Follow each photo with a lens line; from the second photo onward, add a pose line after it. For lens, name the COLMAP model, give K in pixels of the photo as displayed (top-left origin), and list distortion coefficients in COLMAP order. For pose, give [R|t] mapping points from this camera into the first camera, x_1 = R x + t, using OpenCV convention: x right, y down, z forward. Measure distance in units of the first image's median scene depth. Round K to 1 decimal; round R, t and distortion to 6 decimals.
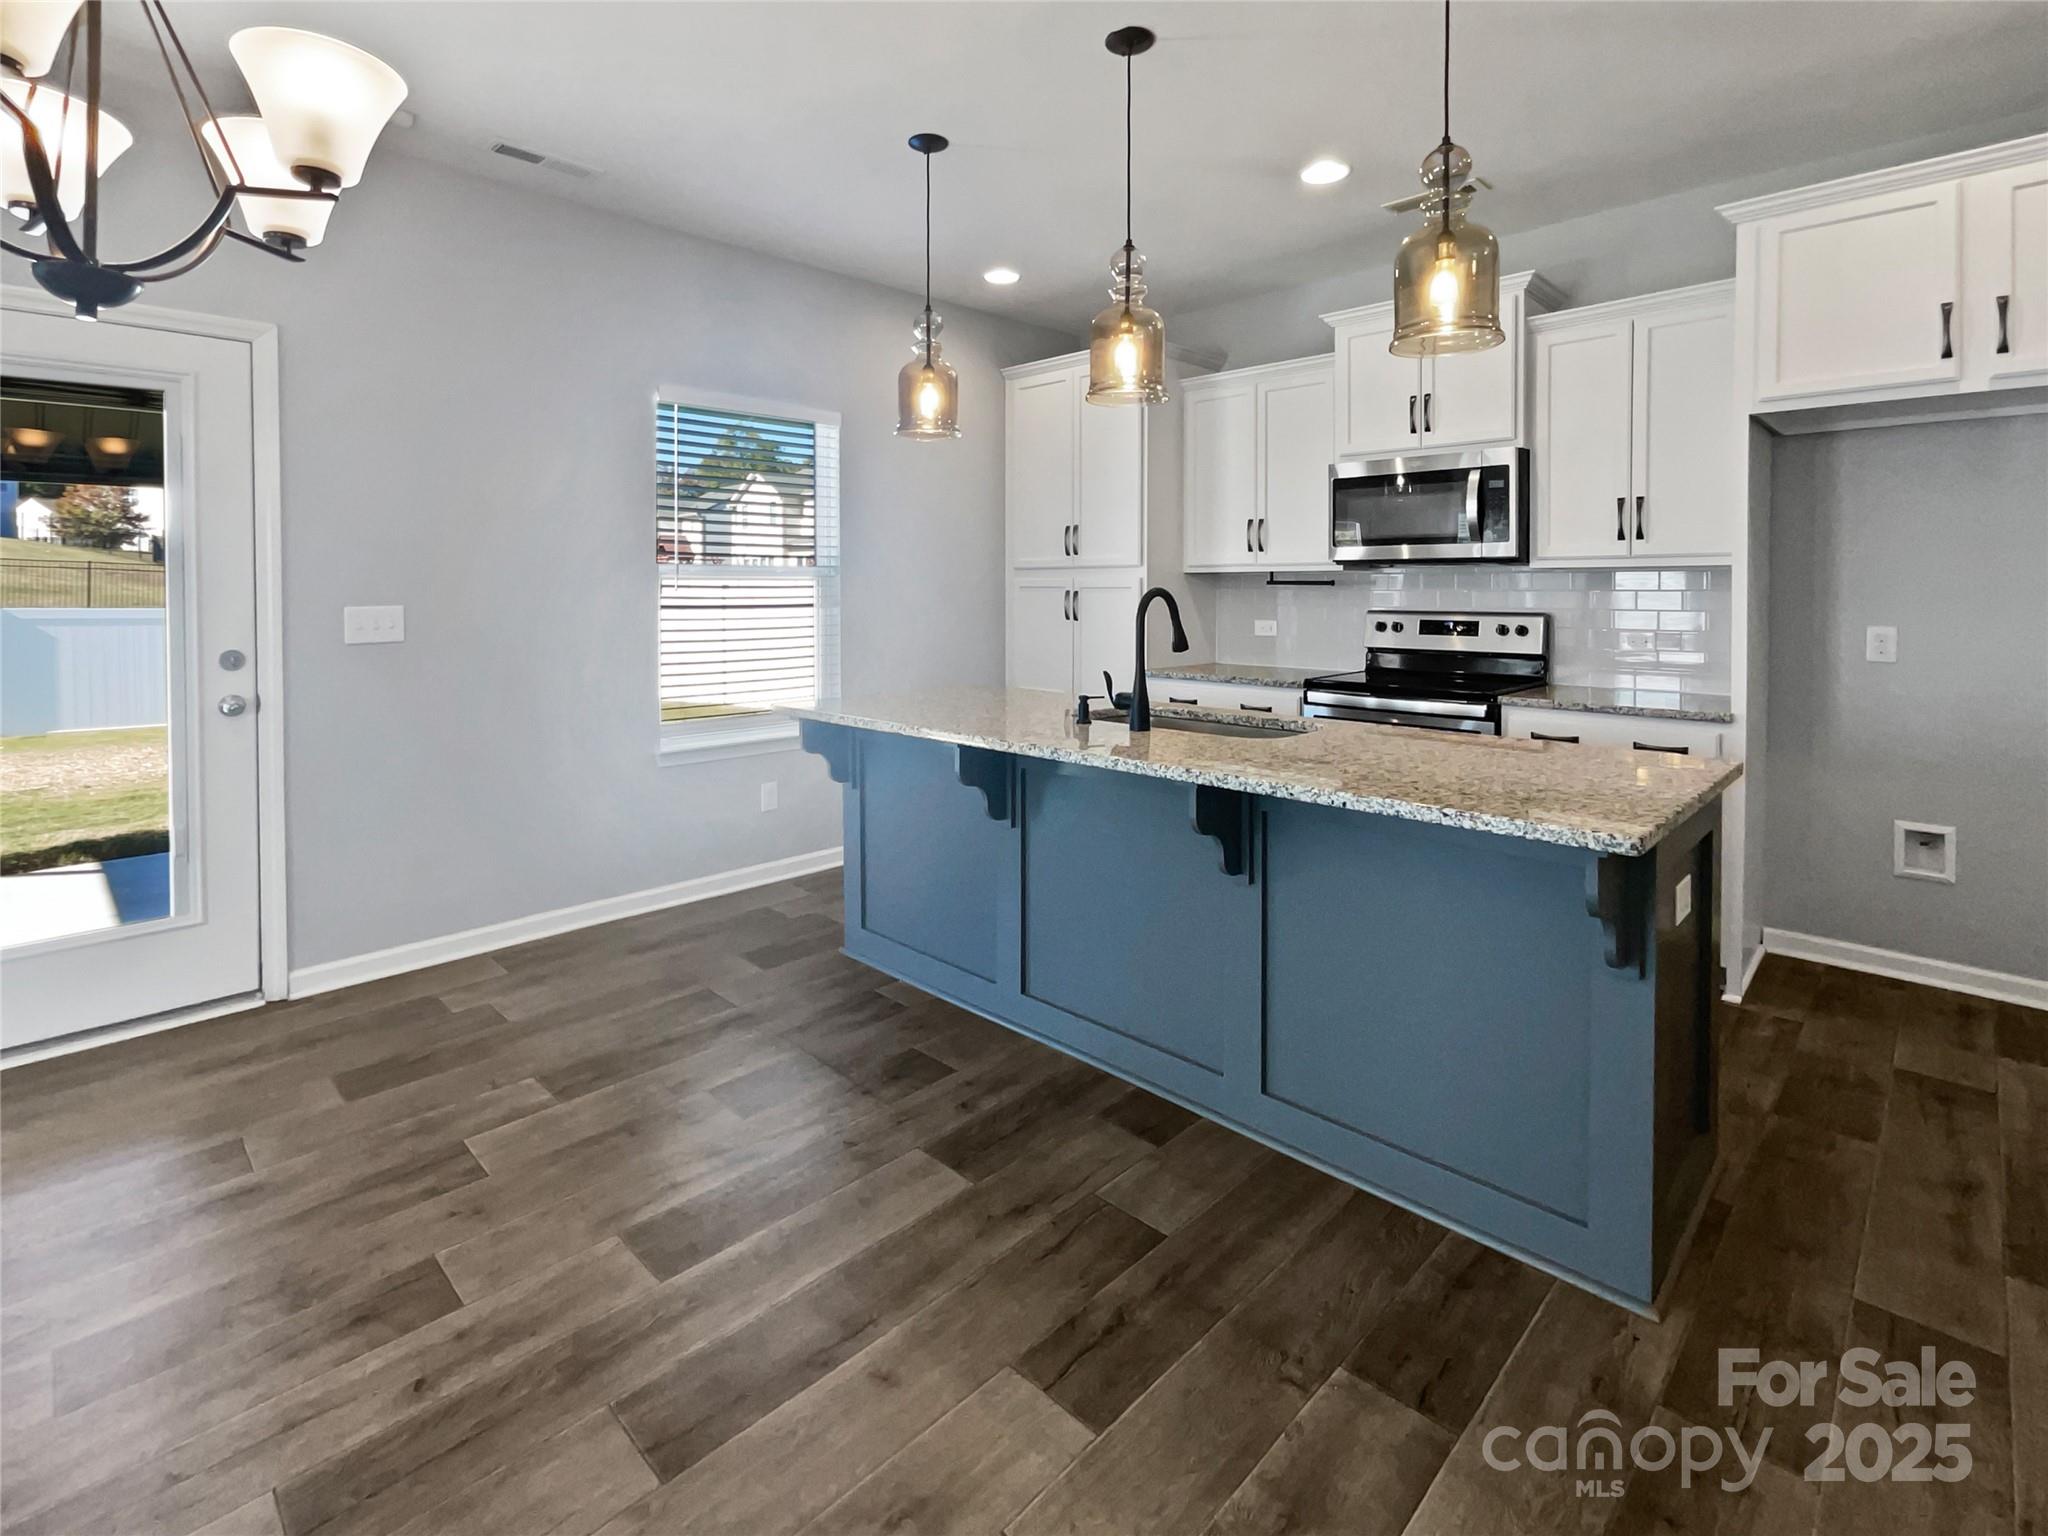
lens RADIAL K [[970.6, 0, 1026.6], [0, 970.6, 722.3], [0, 0, 1]] dist [-0.008024, -0.000289]
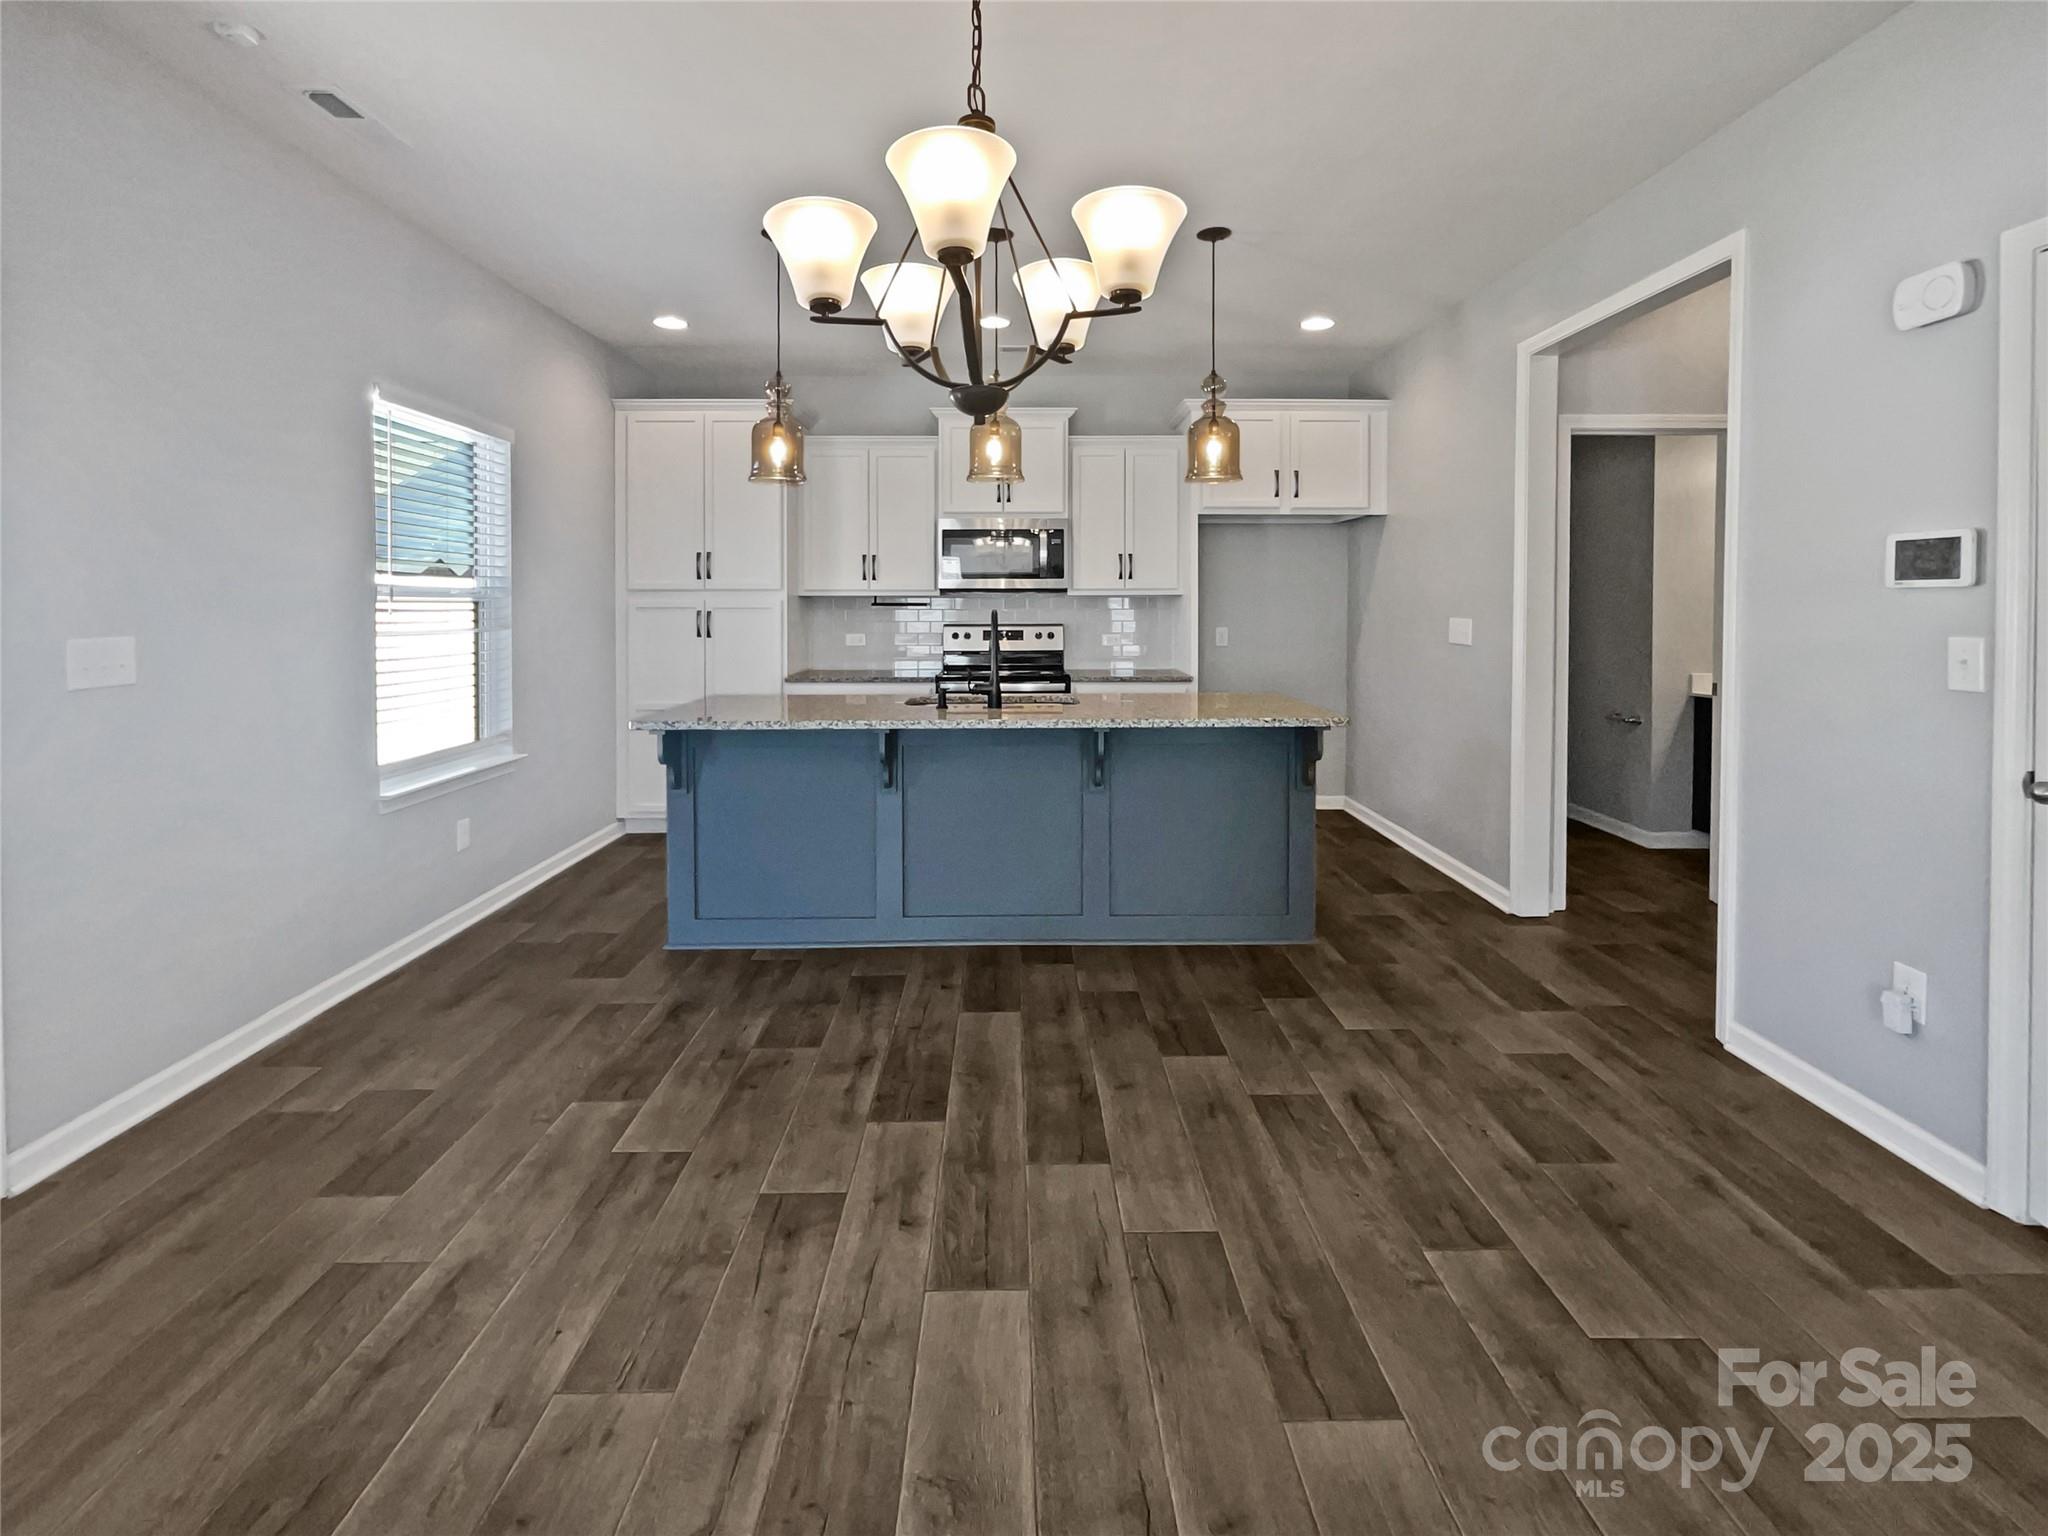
lens RADIAL K [[891.6, 0, 1024.0], [0, 891.6, 768.0], [0, 0, 1]] dist [-0.001156, -0.000076]
pose [[0.708941, -0.127668, 0.693616, -0.641203], [0.097039, 0.991783, 0.083366, -0.008223], [-0.698560, 0.008207, 0.715505, 0.004431]]
